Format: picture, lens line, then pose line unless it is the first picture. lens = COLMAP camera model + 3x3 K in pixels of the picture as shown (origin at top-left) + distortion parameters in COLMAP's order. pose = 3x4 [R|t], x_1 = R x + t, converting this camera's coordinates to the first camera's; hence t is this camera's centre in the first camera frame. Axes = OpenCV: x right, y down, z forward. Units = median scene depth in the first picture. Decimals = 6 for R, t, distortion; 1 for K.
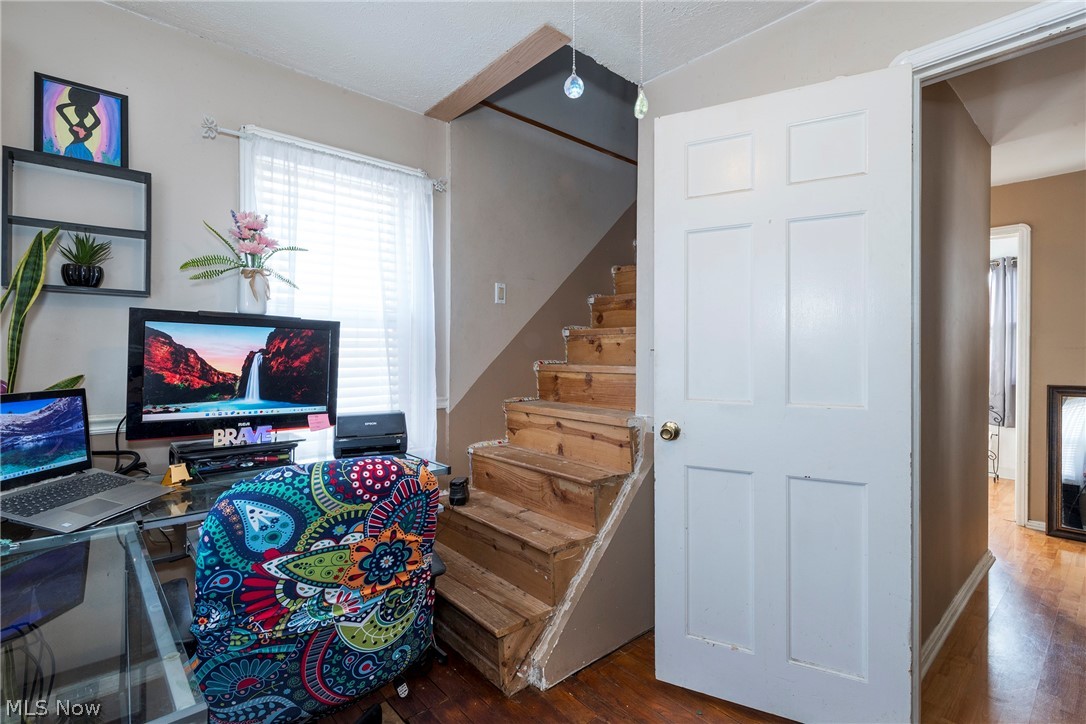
lens RADIAL K [[511.9, 0, 547.1], [0, 511.9, 354.8], [0, 0, 1]] dist [0.001427, -0.000284]
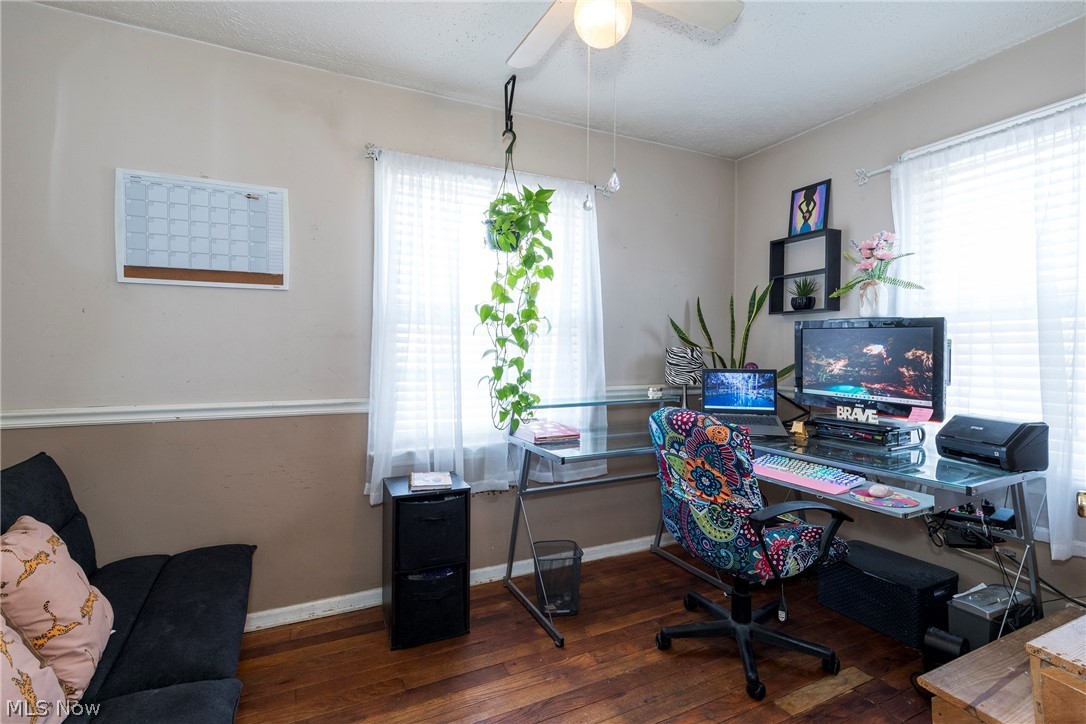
lens RADIAL K [[511.9, 0, 545.8], [0, 511.9, 357.3], [0, 0, 1]] dist [0.001427, -0.000284]
pose [[-0.285363, 0.010759, -0.958359, 0.971023], [-0.004884, 0.999908, 0.012680, 0.004154], [0.958407, 0.008299, -0.285284, 0.711629]]
